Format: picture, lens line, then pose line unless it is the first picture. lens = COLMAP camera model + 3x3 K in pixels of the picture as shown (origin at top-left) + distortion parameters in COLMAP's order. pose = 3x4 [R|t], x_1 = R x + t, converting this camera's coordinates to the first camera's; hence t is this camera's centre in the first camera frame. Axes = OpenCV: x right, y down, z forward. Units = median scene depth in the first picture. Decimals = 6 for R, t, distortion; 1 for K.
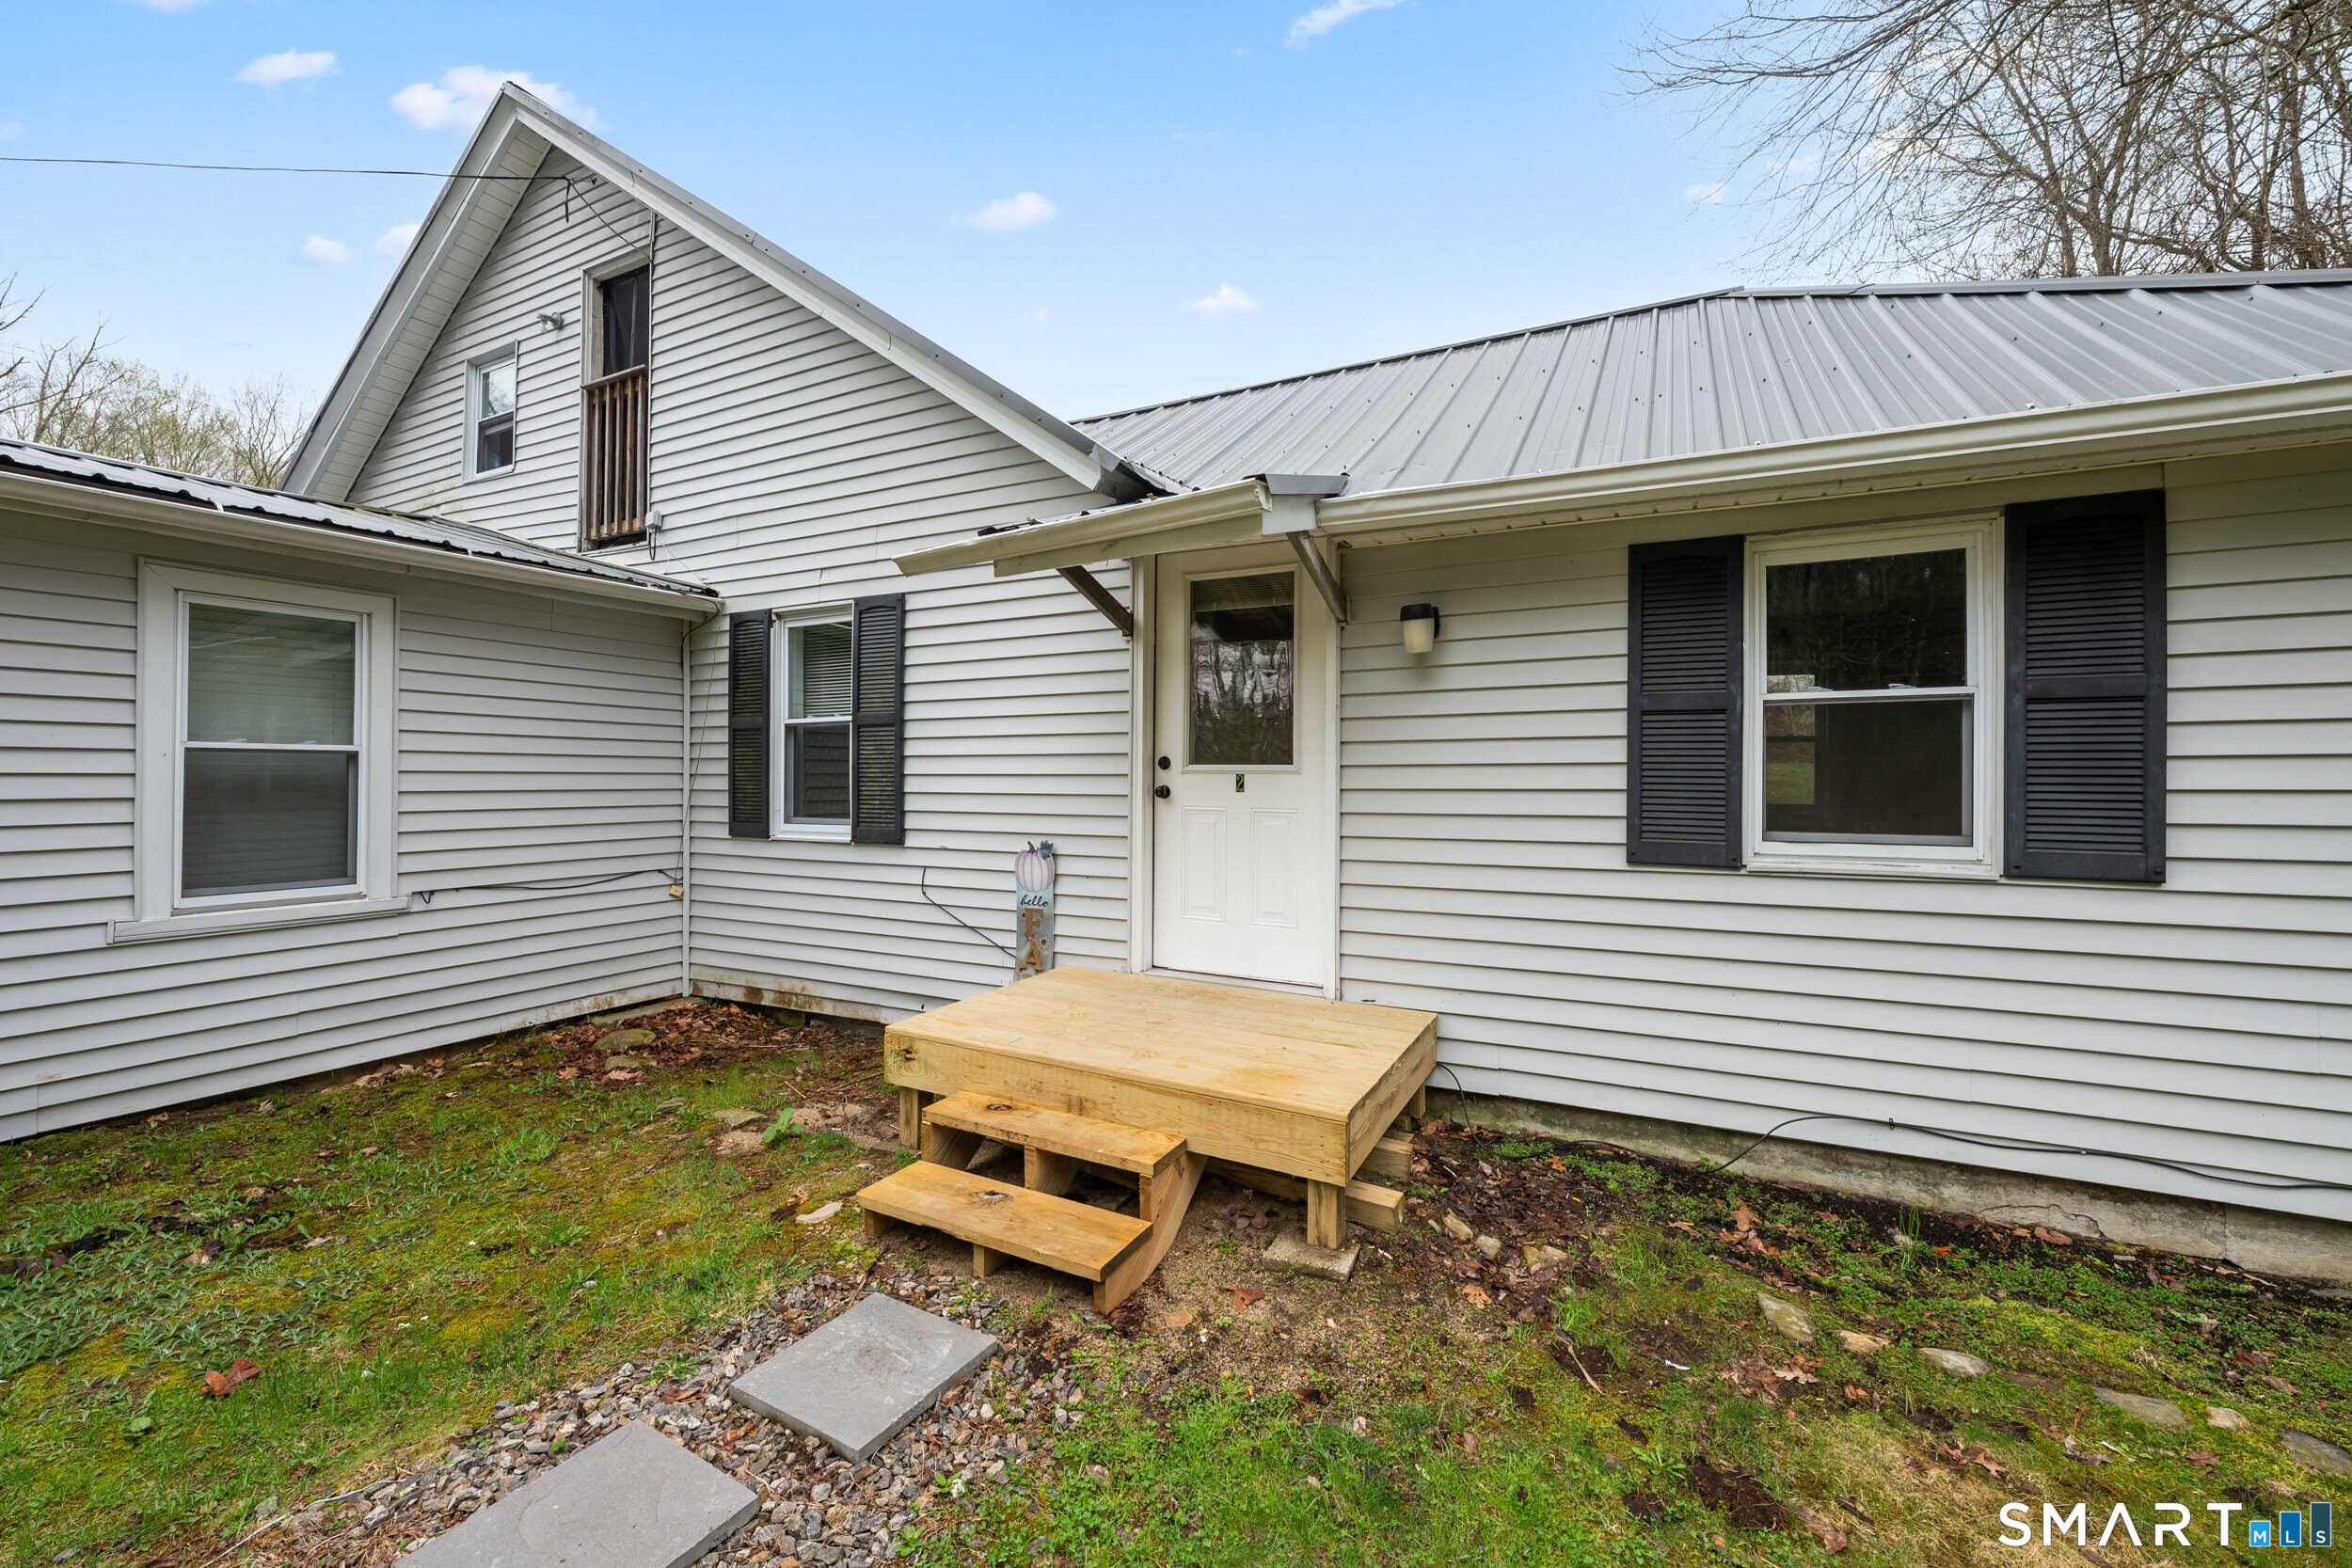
lens RADIAL K [[931.8, 0, 1173.2], [0, 931.8, 781.3], [0, 0, 1]] dist [-0.000234, 0.000824]
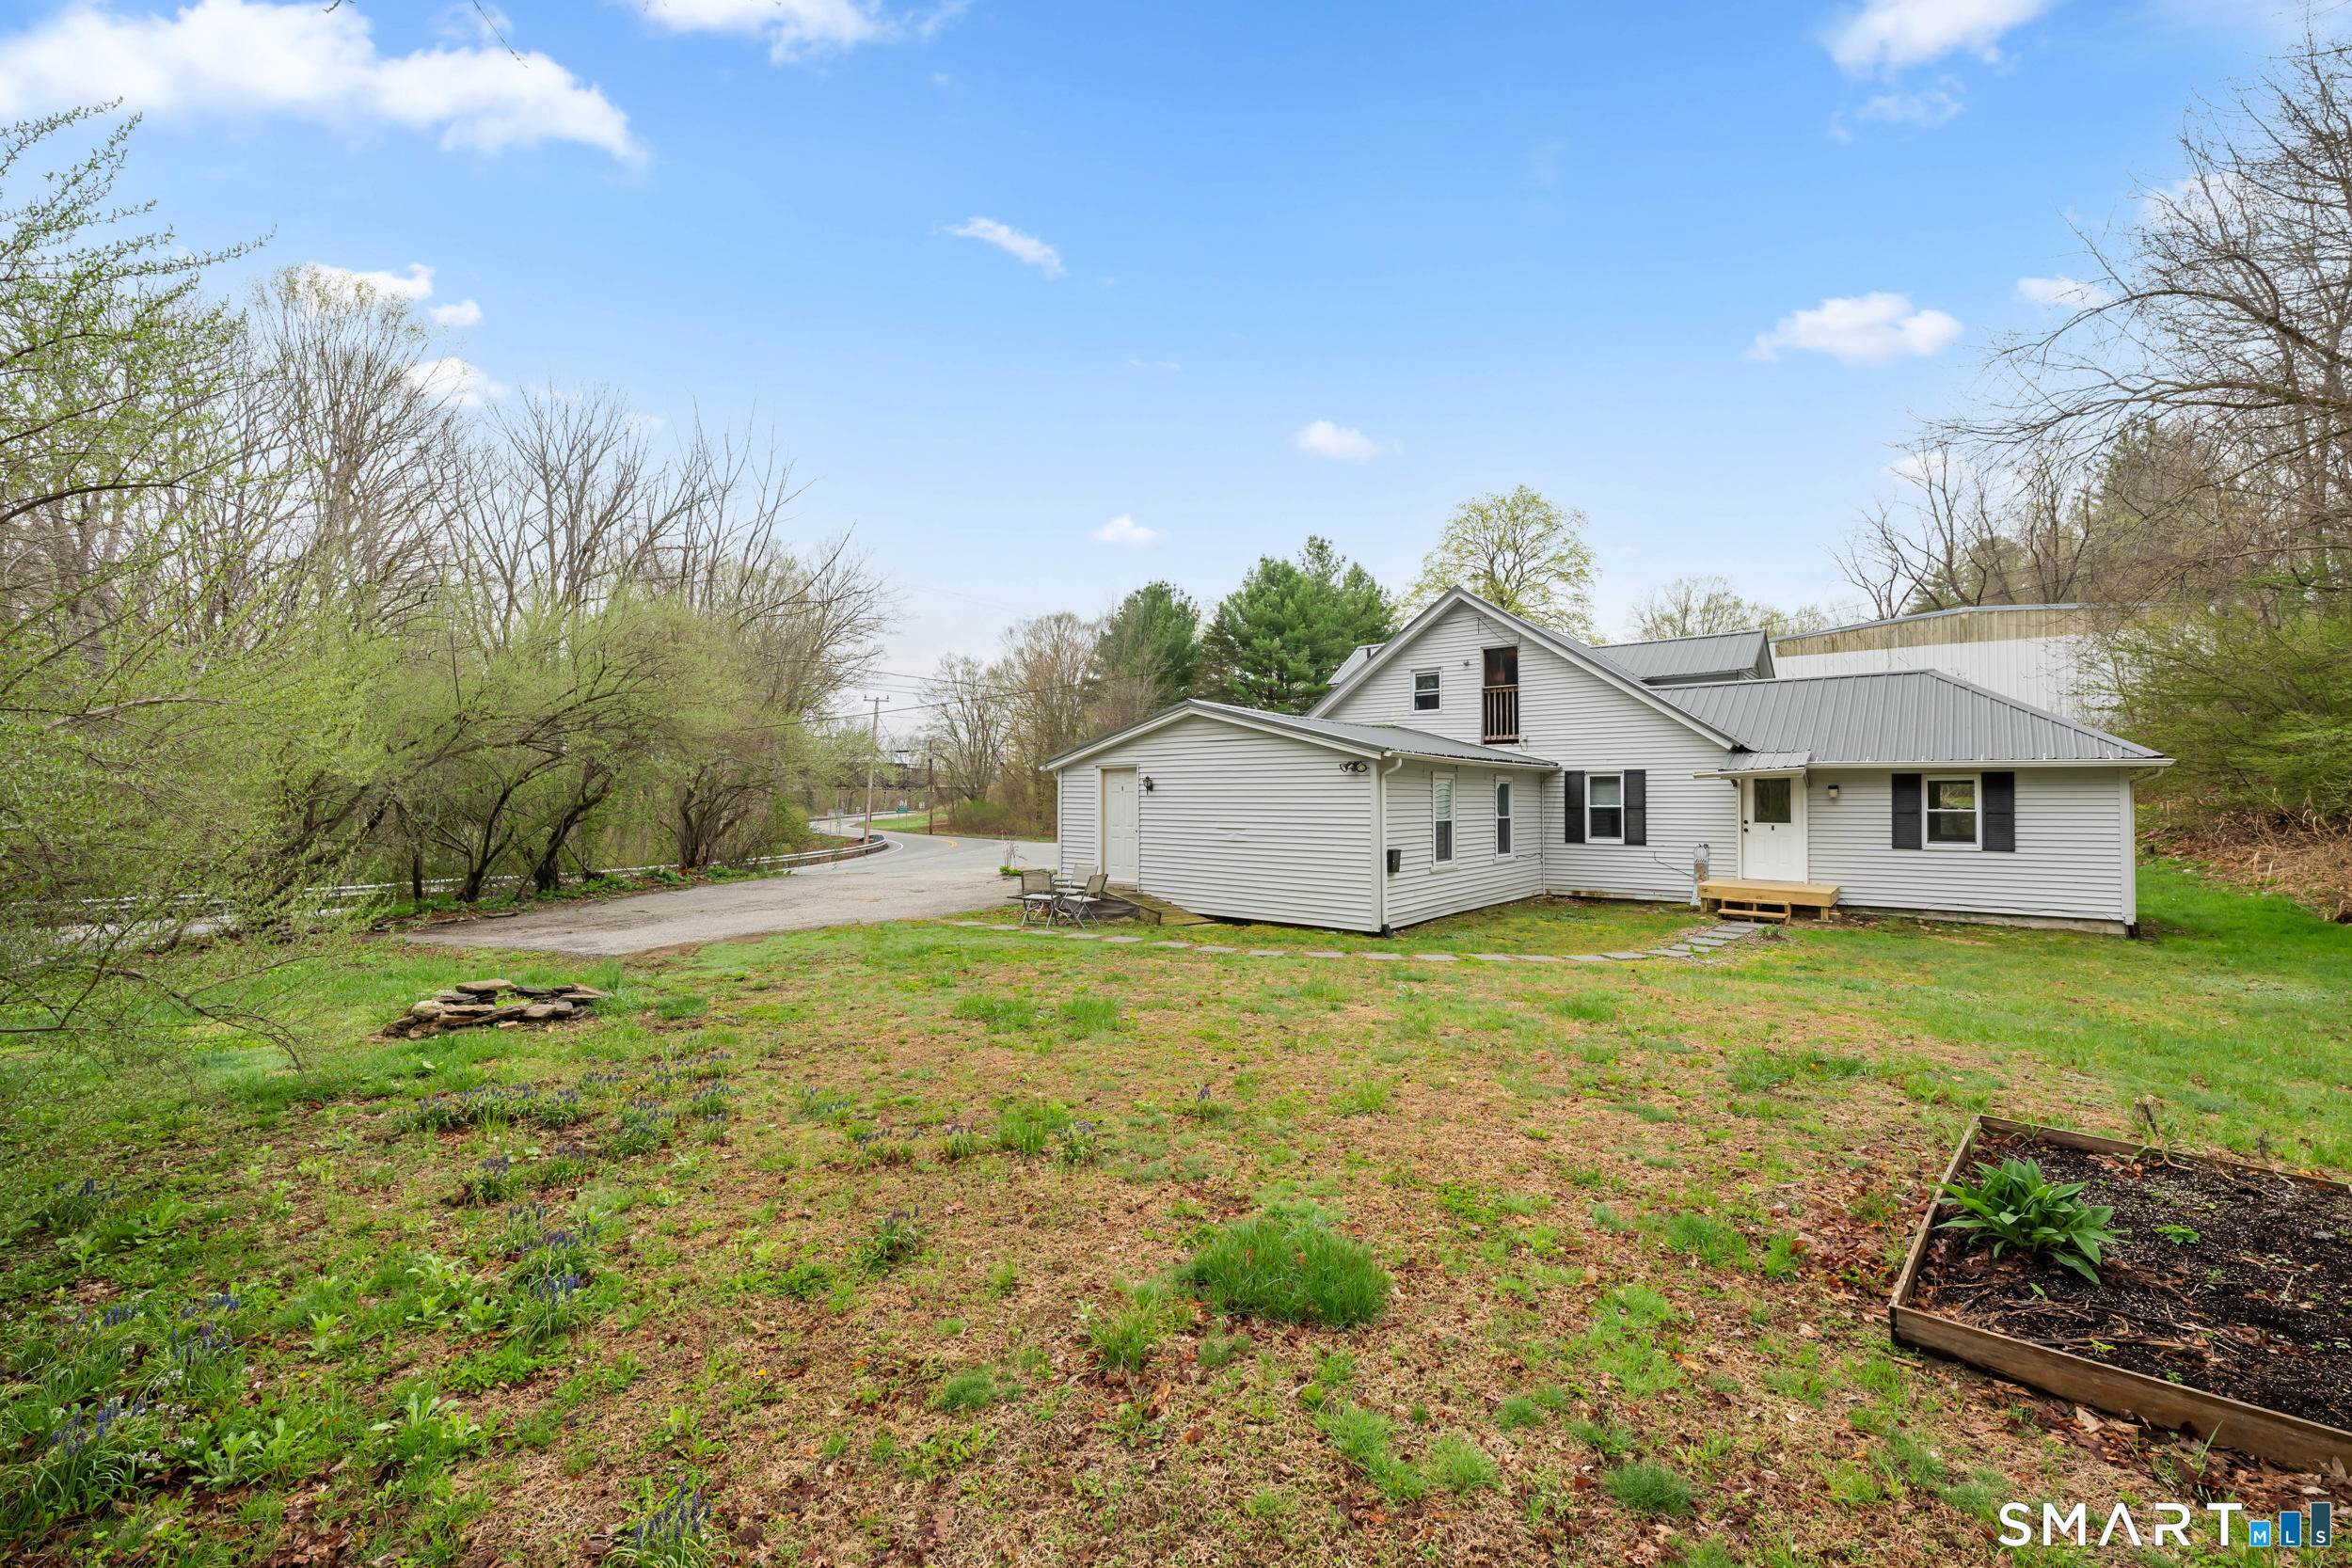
lens RADIAL K [[931.8, 0, 1167.7], [0, 931.8, 788.5], [0, 0, 1]] dist [-0.000234, 0.000824]
pose [[0.958949, -0.010823, -0.283371, -1.177977], [0.007795, 0.999900, -0.011812, -0.128493], [0.283471, 0.009118, 0.958938, -3.204311]]
